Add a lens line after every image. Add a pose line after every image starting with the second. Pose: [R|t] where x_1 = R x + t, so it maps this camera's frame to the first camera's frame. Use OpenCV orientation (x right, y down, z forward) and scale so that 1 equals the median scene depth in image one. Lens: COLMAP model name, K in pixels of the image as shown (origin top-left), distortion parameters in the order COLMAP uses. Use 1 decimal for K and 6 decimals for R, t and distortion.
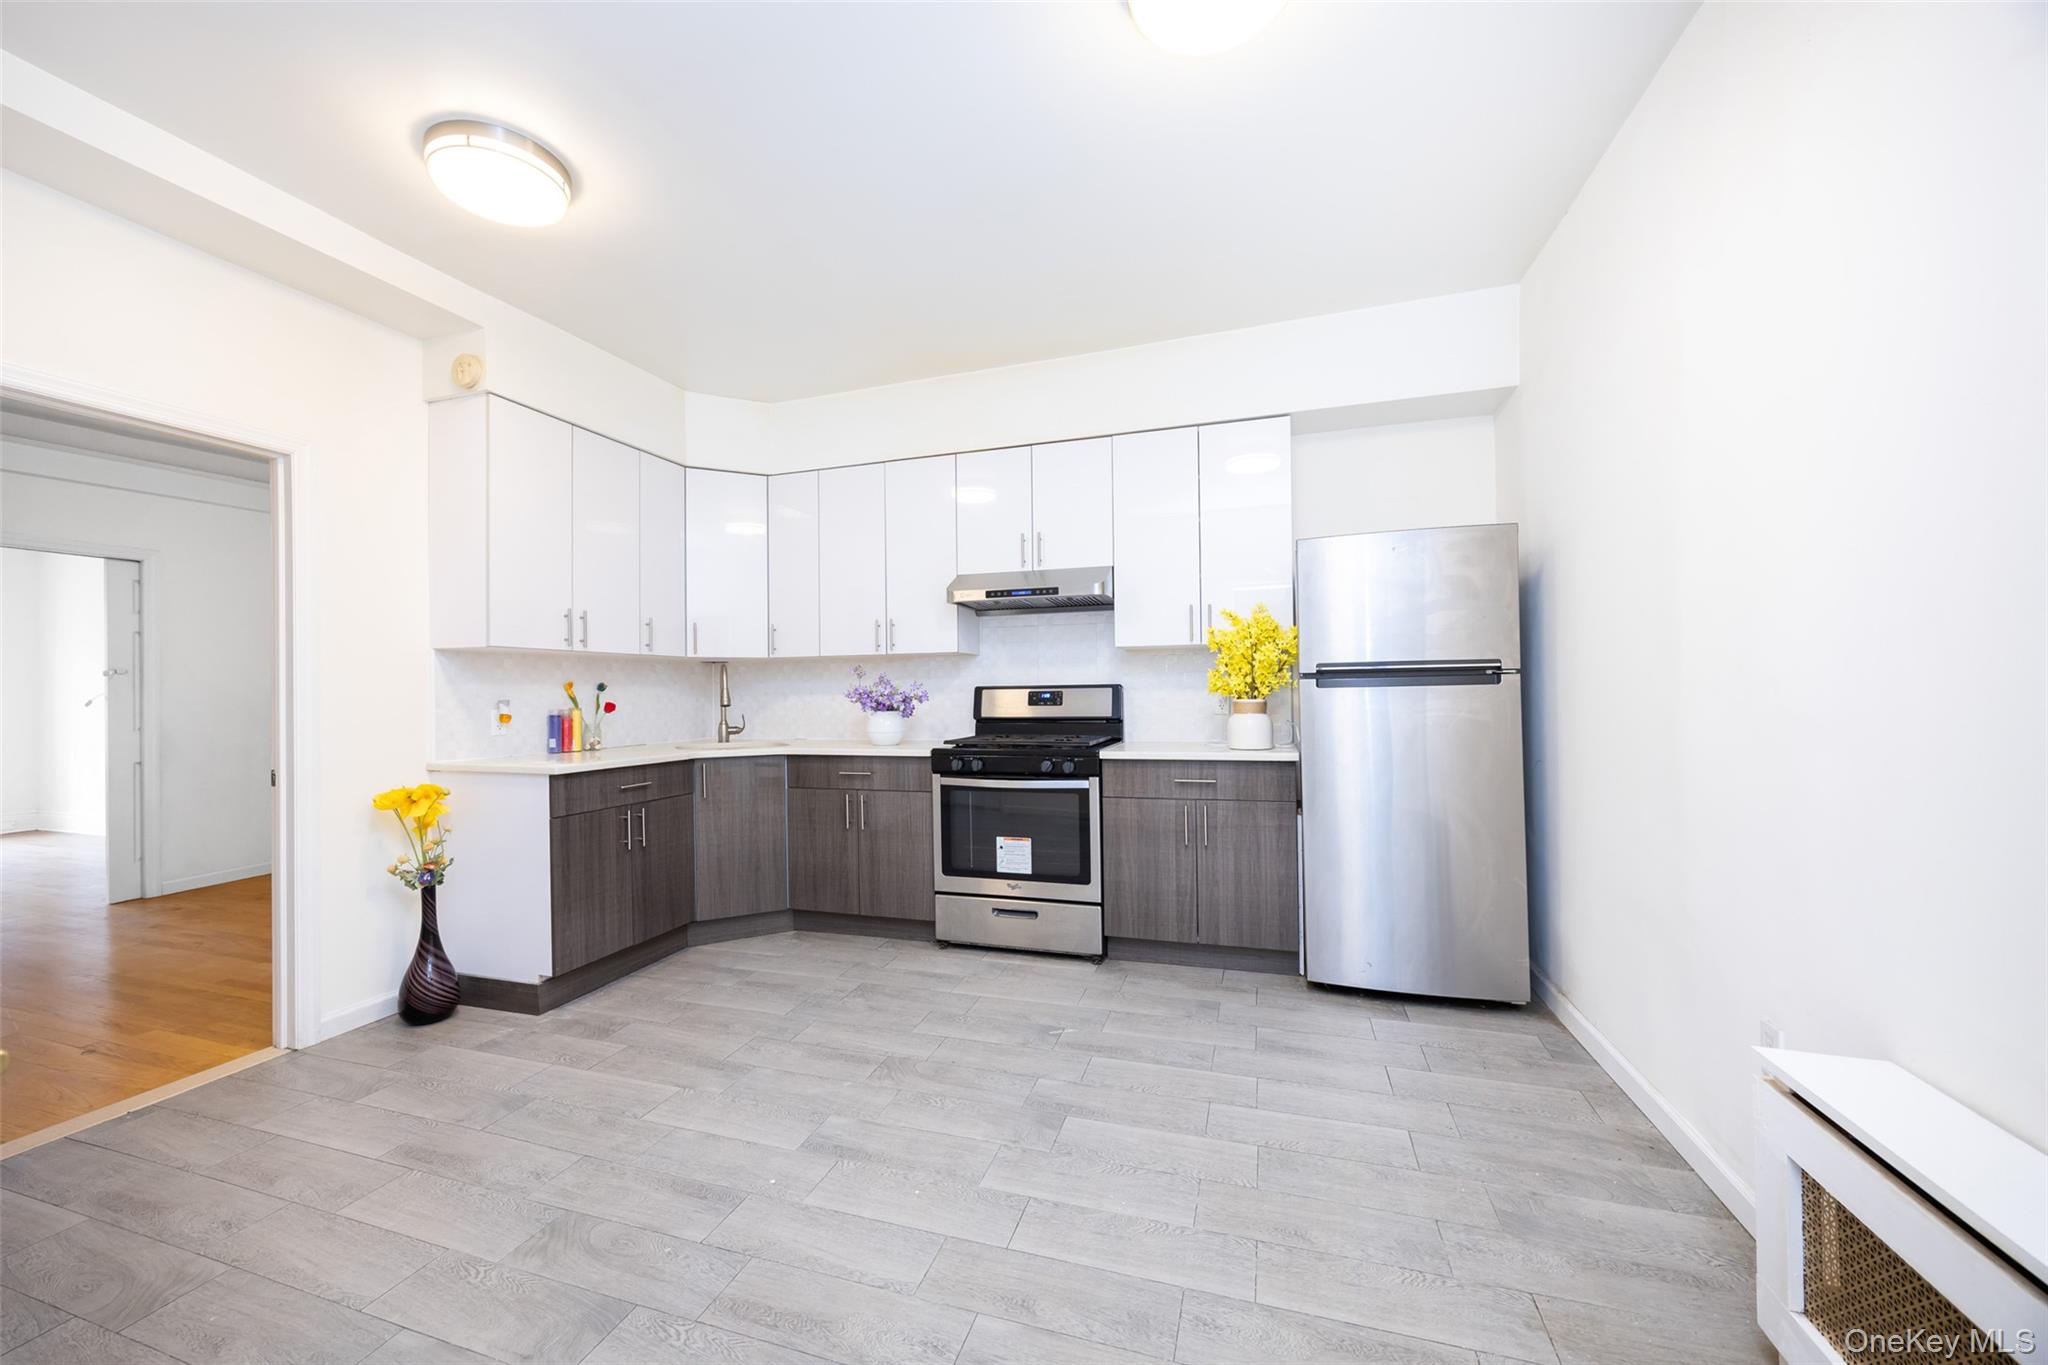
lens RADIAL K [[785.5, 0, 1004.9], [0, 785.5, 664.1], [0, 0, 1]] dist [-0.009082, 0.001442]
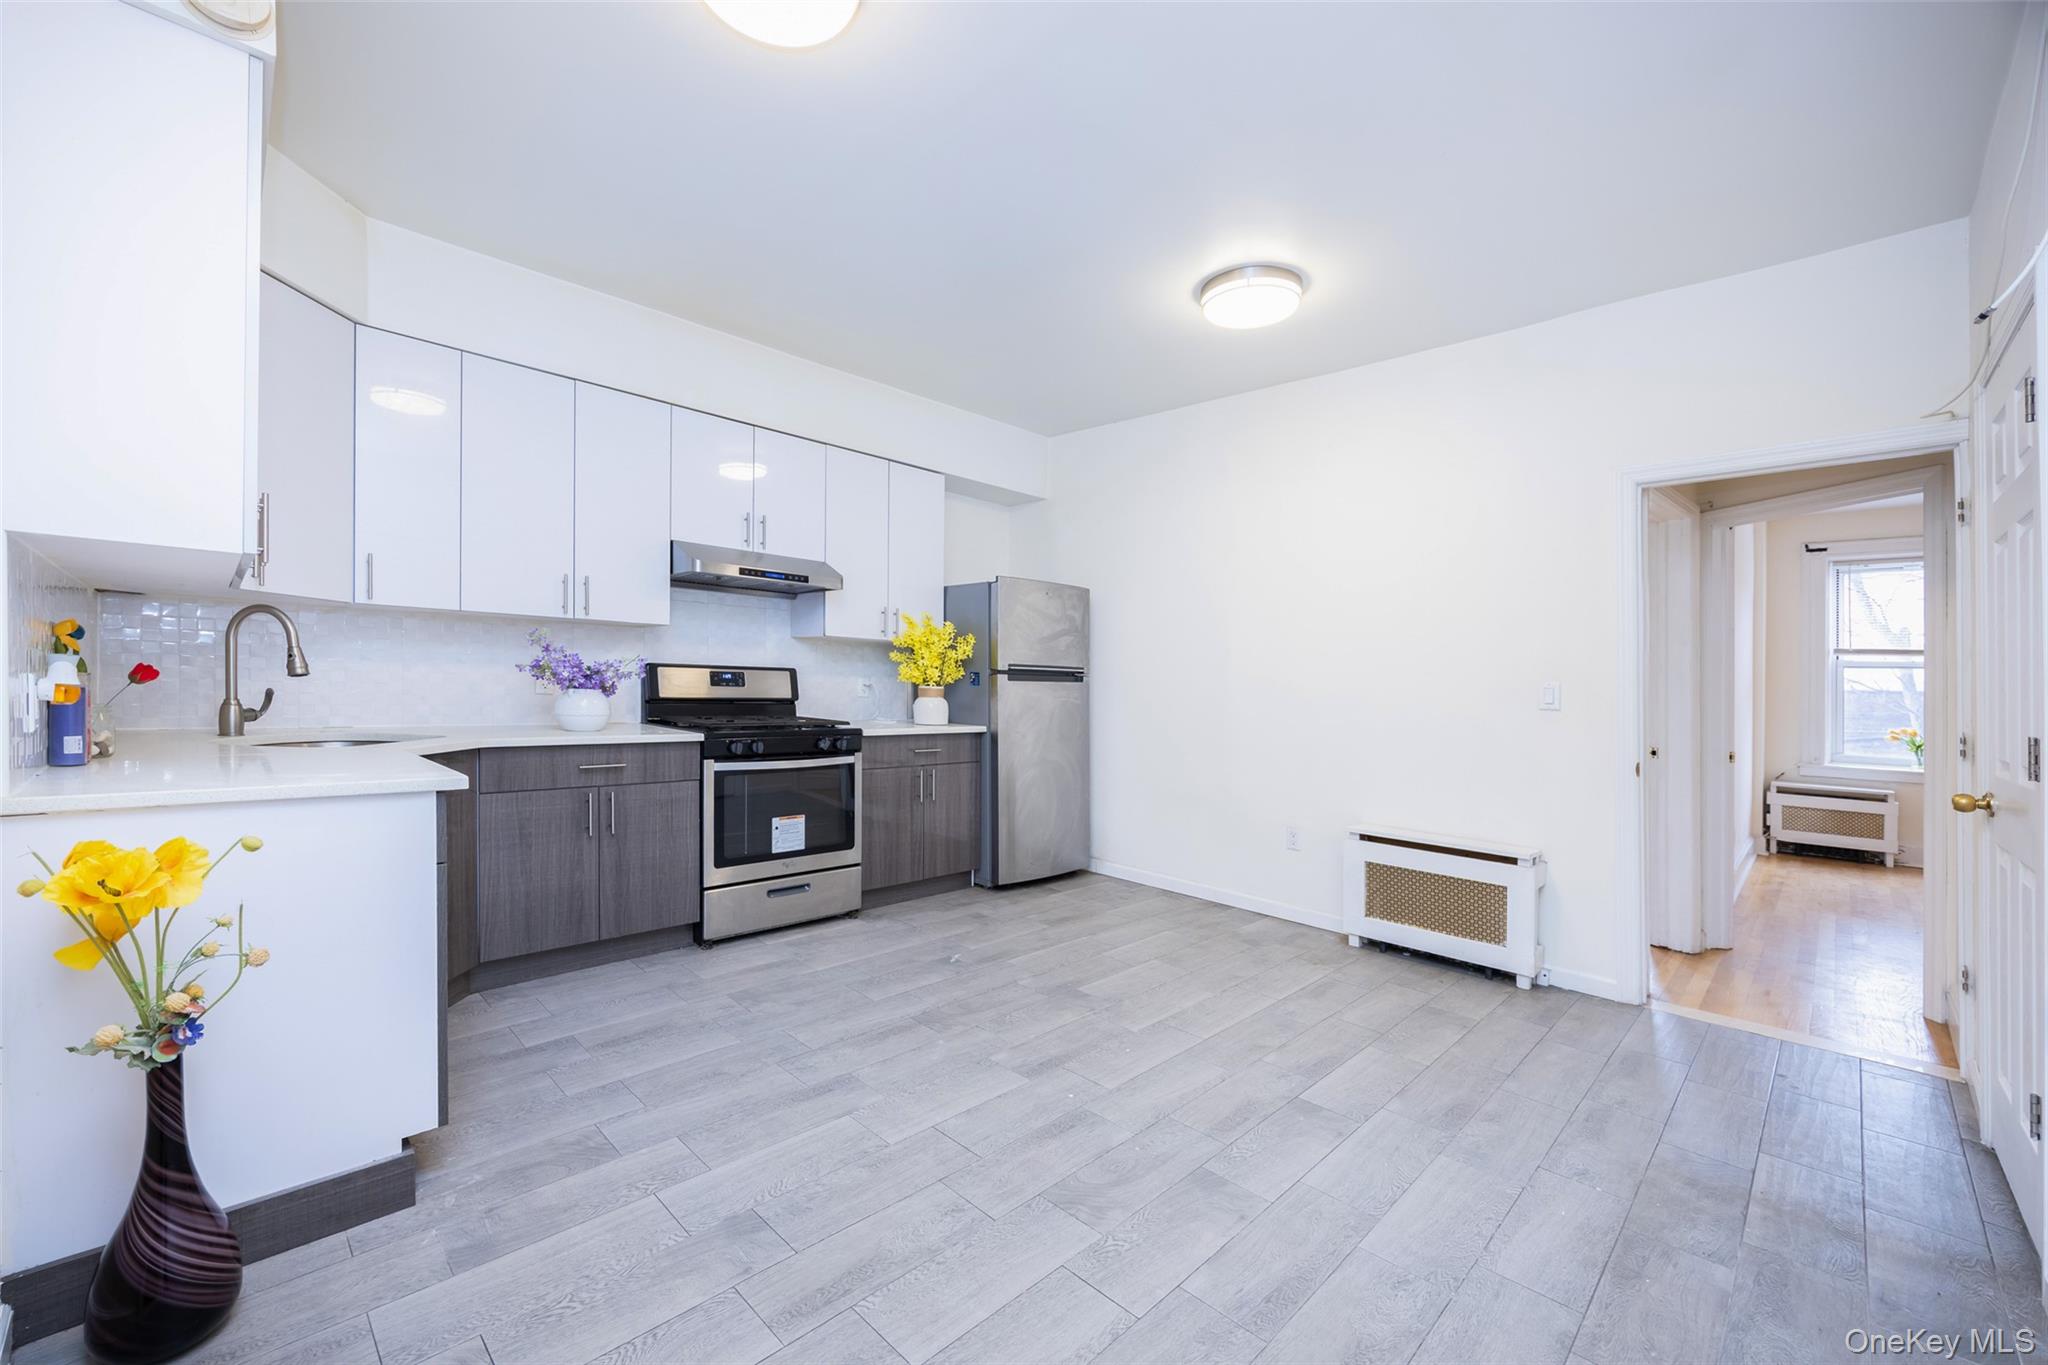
lens RADIAL K [[785.5, 0, 942.8], [0, 785.5, 618.9], [0, 0, 1]] dist [-0.009082, 0.001442]
pose [[0.505216, 0.094151, 0.857842, -0.917842], [-0.067182, 0.995305, -0.069672, 0.025588], [-0.860374, -0.022432, 0.509169, 0.361579]]
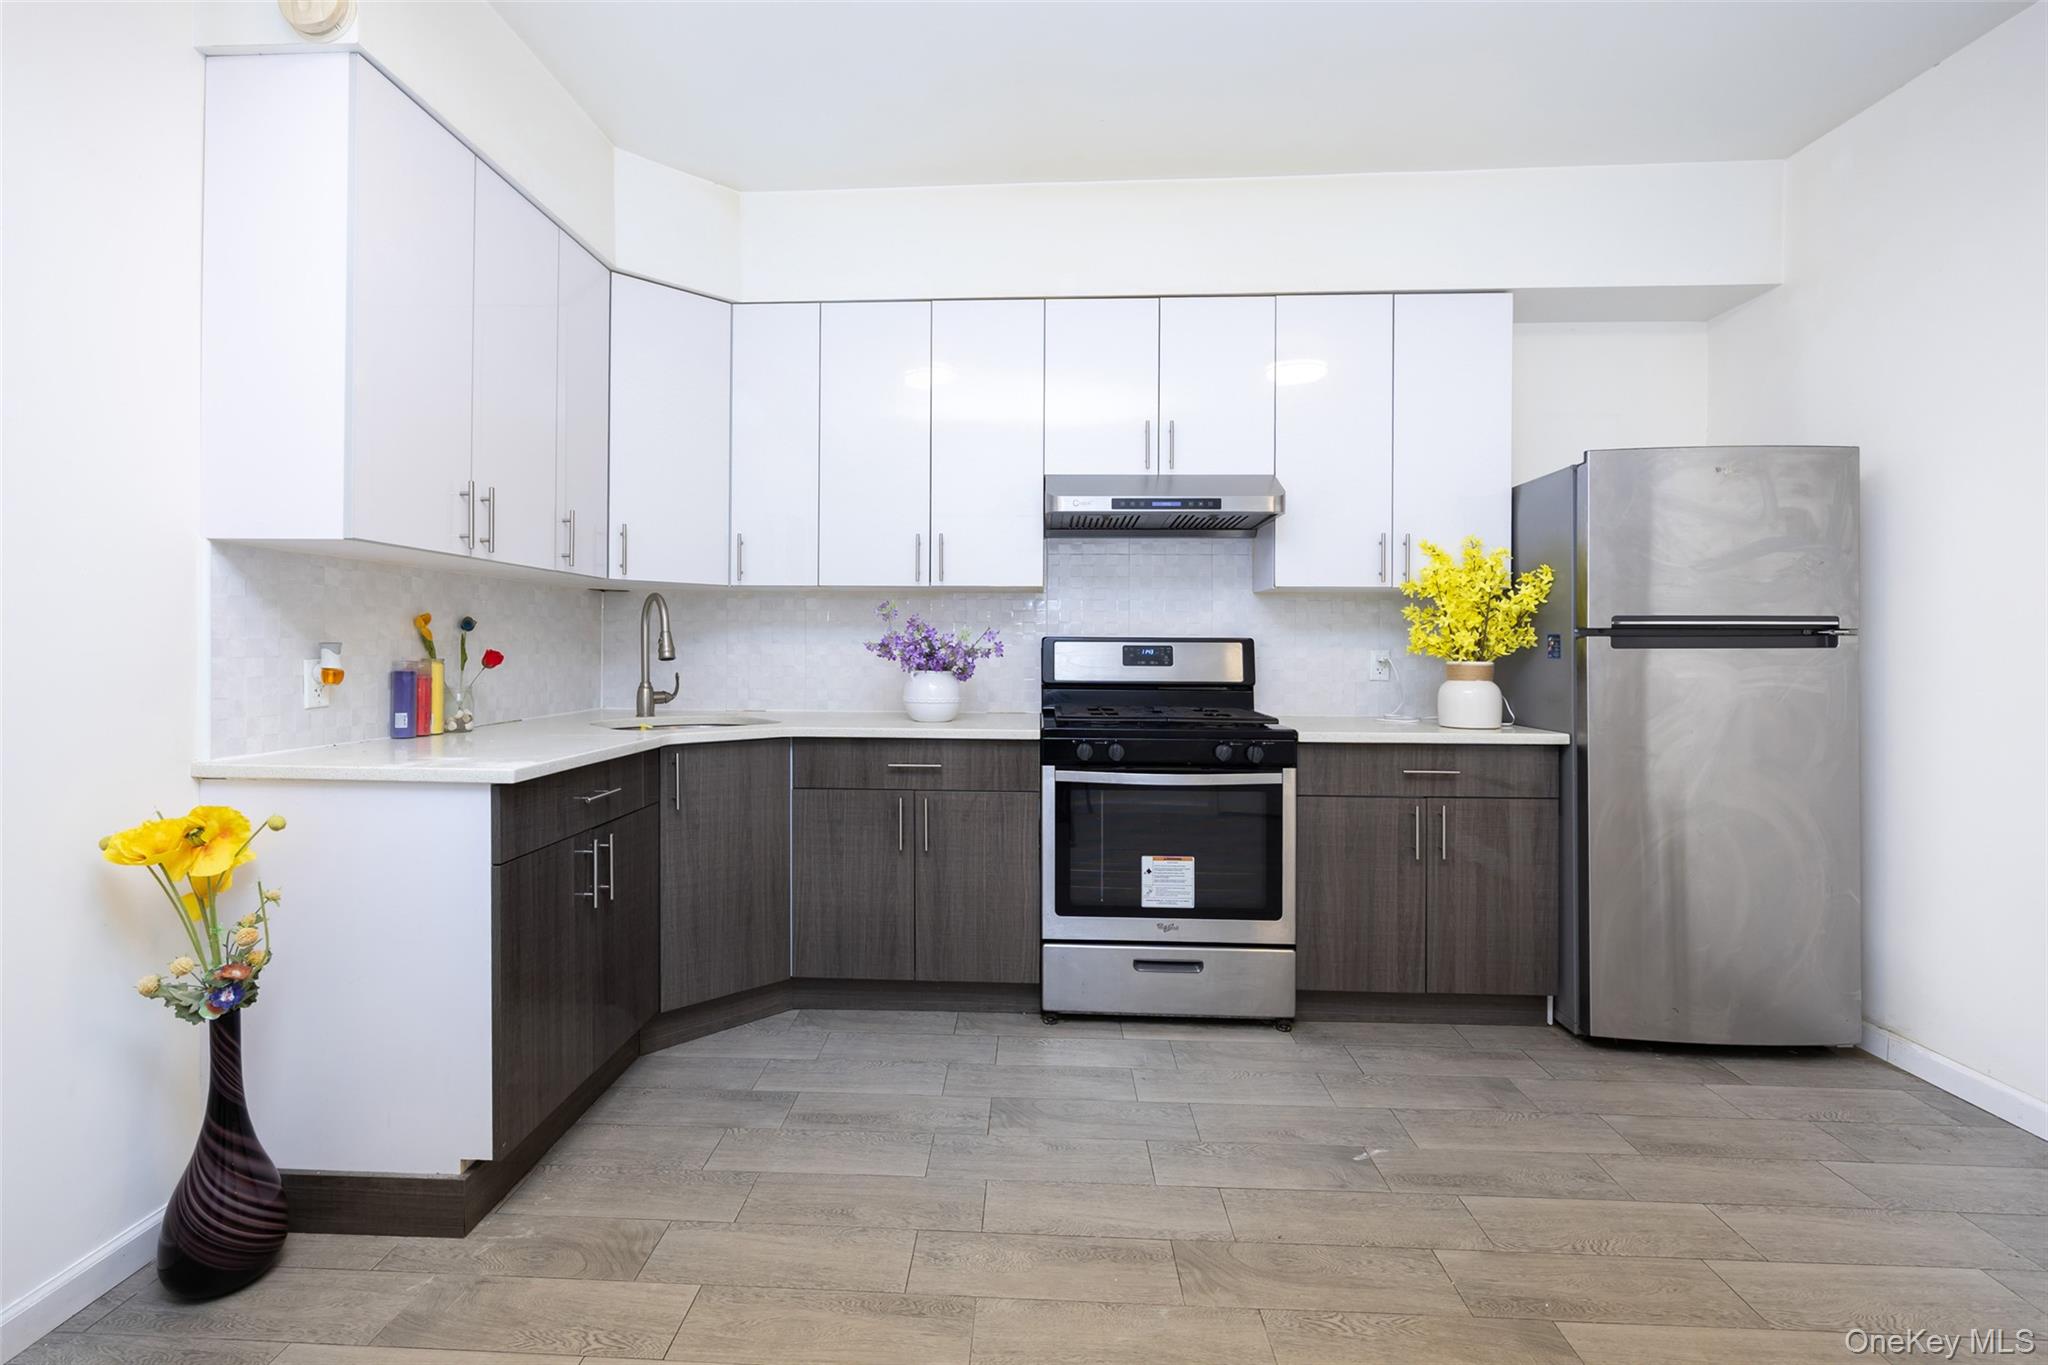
lens RADIAL K [[932.5, 0, 998.8], [0, 932.5, 615.8], [0, 0, 1]] dist [-0.003289, -0.000796]
pose [[0.963972, 0.027522, 0.264576, -0.412369], [-0.028084, 0.999604, -0.001658, 0.016796], [-0.264517, -0.005832, 0.964363, 0.287471]]
